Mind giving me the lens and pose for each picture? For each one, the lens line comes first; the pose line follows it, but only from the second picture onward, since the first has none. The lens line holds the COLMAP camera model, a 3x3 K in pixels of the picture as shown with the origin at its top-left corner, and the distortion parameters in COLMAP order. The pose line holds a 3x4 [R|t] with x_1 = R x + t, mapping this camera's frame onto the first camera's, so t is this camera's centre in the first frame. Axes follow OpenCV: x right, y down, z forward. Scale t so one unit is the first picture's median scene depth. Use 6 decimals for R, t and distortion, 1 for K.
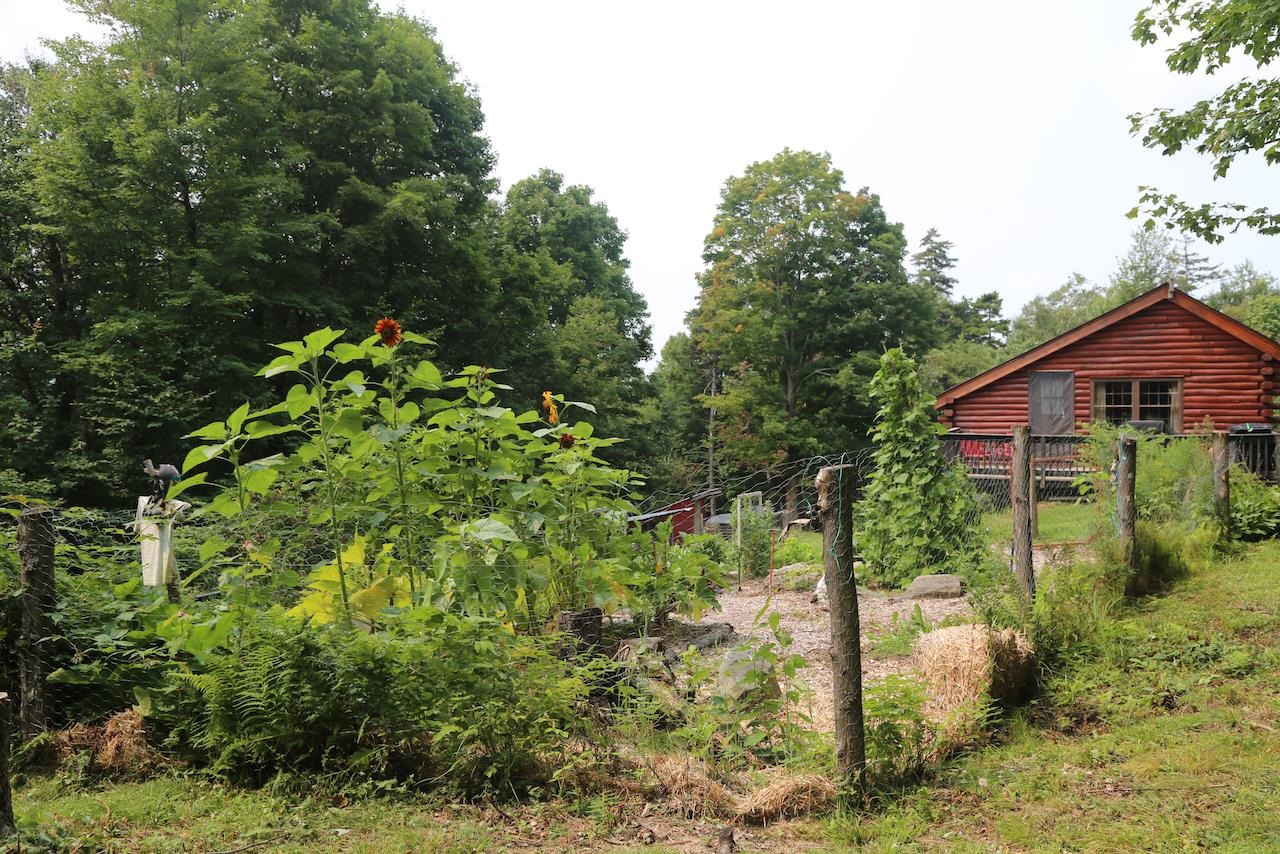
lens RADIAL K [[1040.3, 0, 637.8], [0, 1040.3, 426.2], [0, 0, 1]] dist [-0.033604, 0.002018]
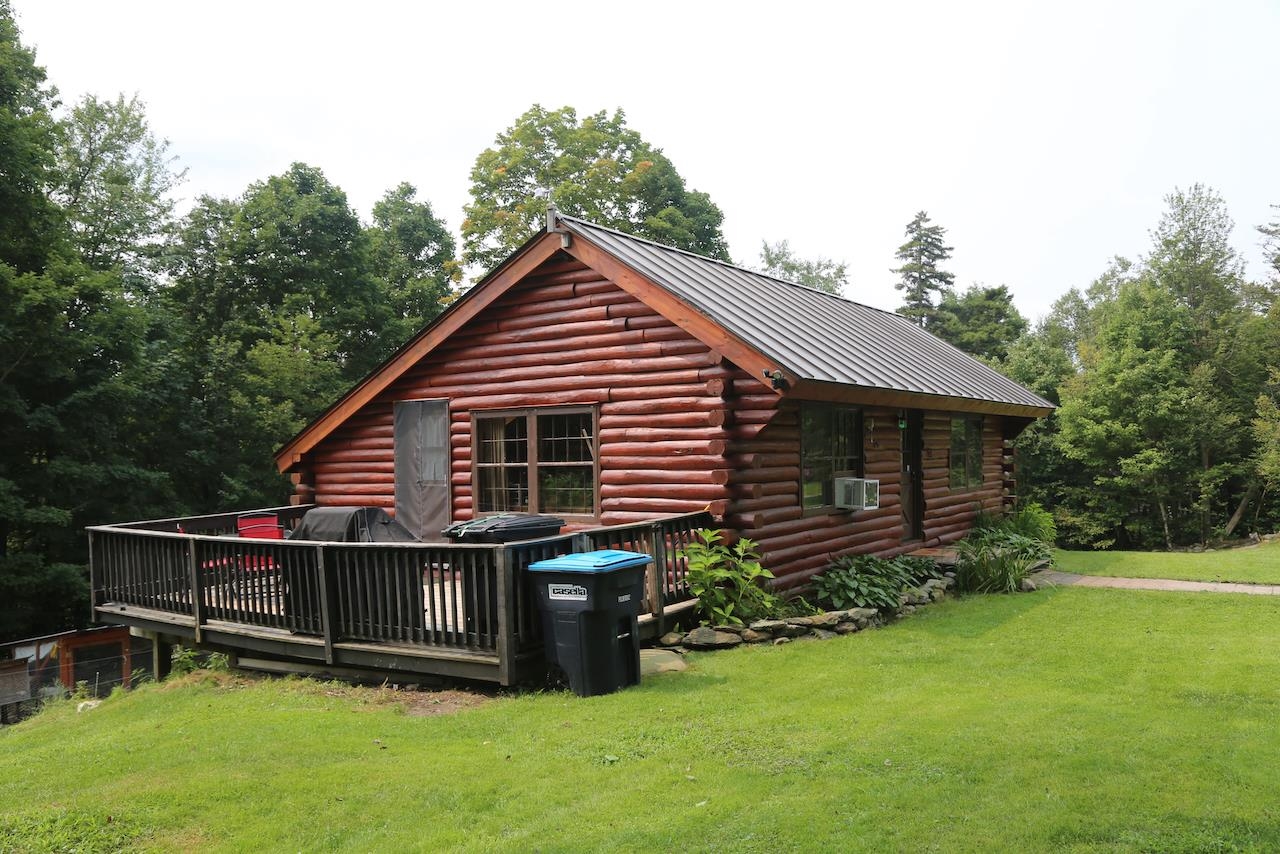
lens RADIAL K [[1040.3, 0, 640.4], [0, 1040.3, 423.5], [0, 0, 1]] dist [-0.033604, 0.002018]
pose [[0.980260, -0.030152, -0.195399, 0.281593], [0.024448, 0.999204, -0.031537, -0.009788], [0.196195, 0.026138, 0.980217, 0.224555]]
